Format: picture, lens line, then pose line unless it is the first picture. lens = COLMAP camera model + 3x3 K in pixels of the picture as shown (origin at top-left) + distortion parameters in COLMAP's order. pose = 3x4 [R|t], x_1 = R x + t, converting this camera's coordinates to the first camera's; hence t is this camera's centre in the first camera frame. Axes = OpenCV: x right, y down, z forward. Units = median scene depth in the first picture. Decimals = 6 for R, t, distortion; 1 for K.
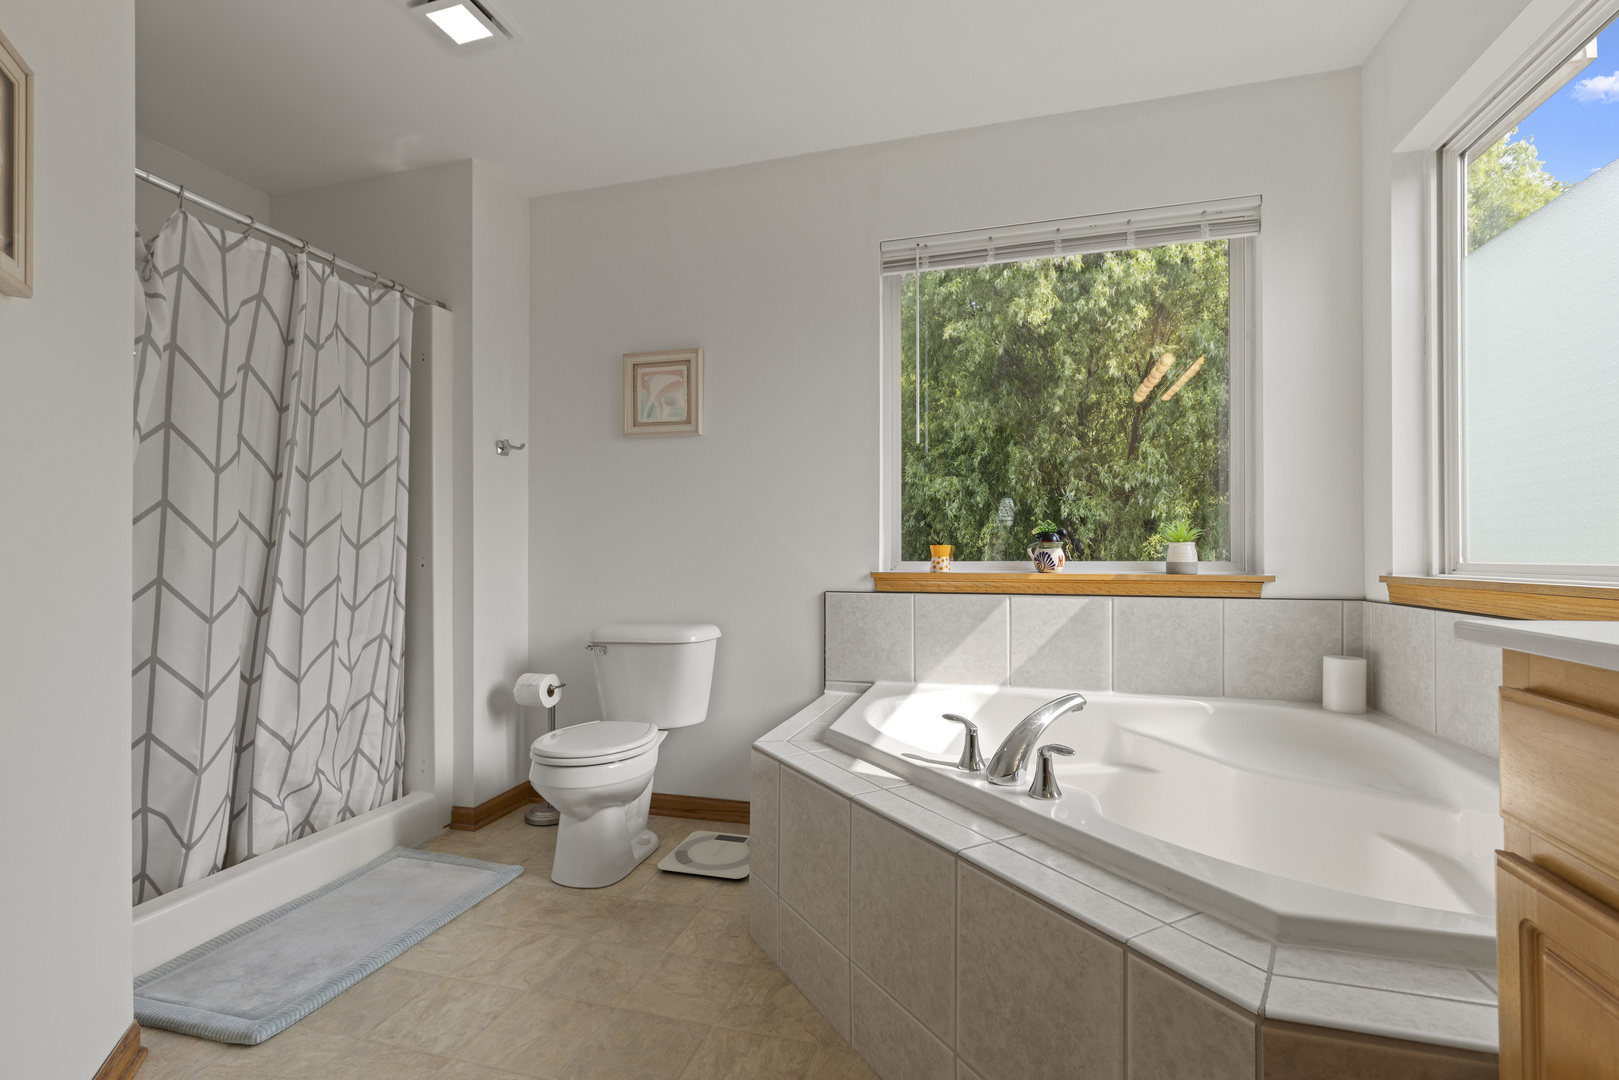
lens RADIAL K [[720.9, 0, 809.5], [0, 720.9, 540.0], [0, 0, 1]] dist [0.002404, -0.000096]
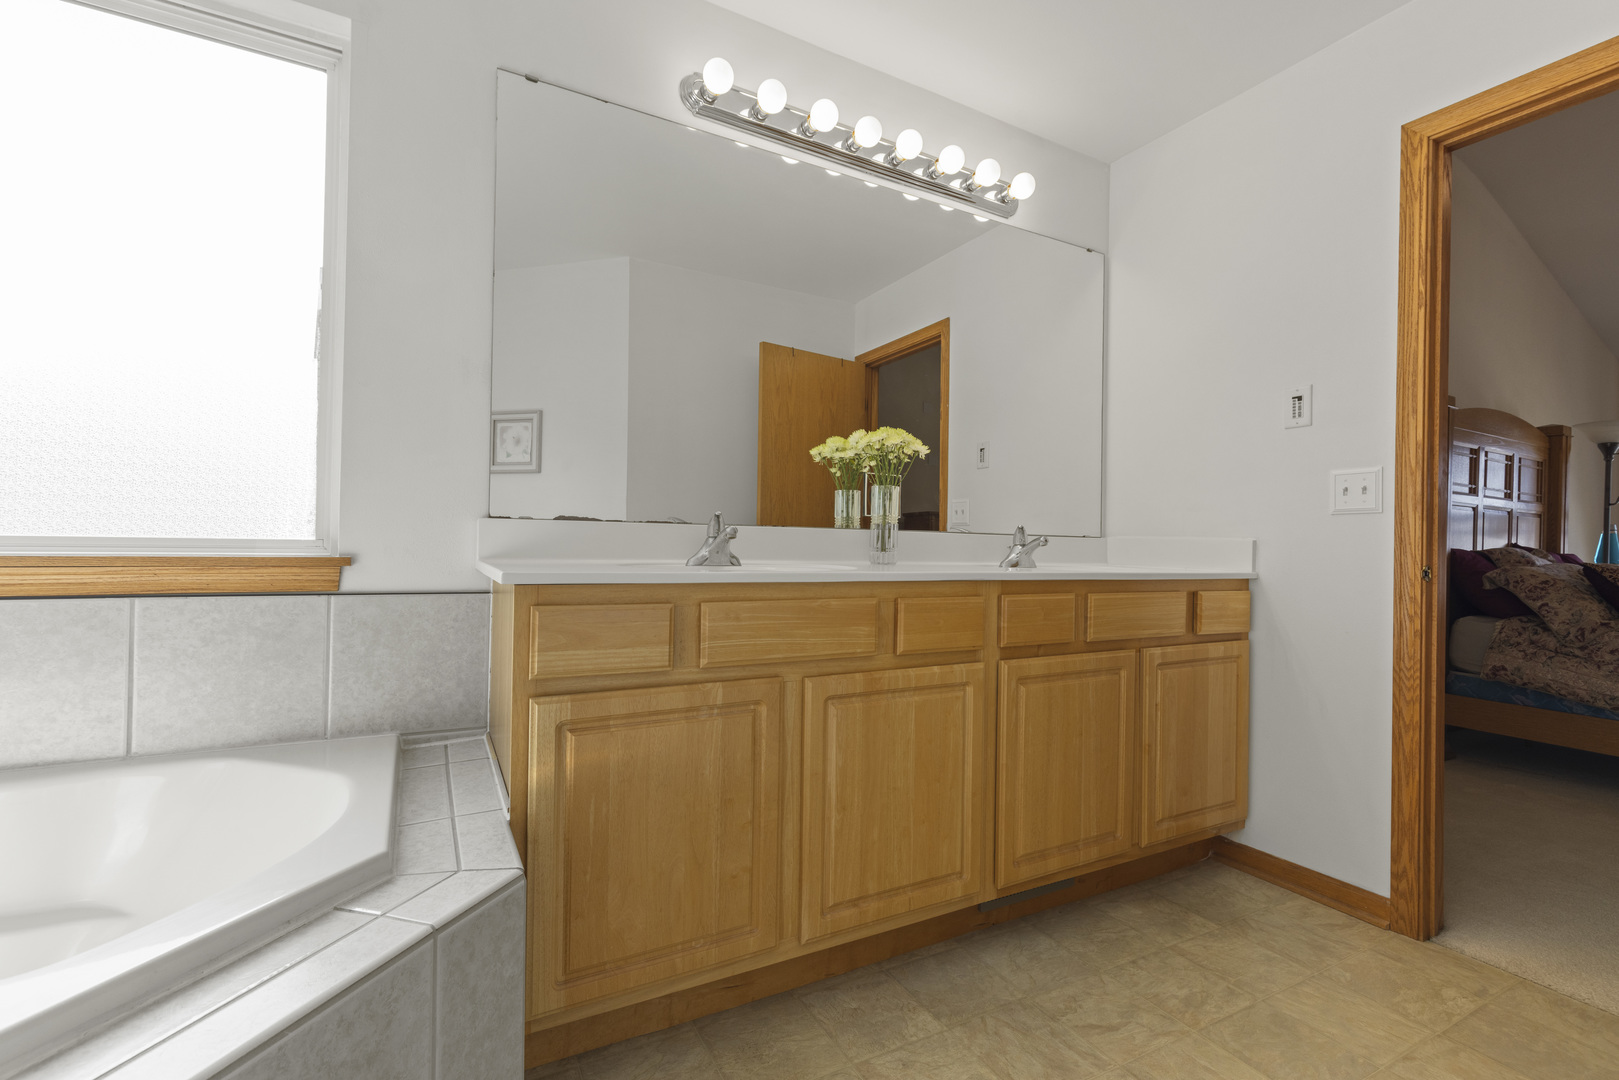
lens RADIAL K [[720.9, 0, 809.5], [0, 720.9, 540.0], [0, 0, 1]] dist [0.002404, -0.000096]
pose [[-0.687374, -0.014949, 0.726149, -0.595103], [-0.032008, 0.999440, -0.009724, 0.015308], [-0.725598, -0.029927, -0.687468, 1.245597]]
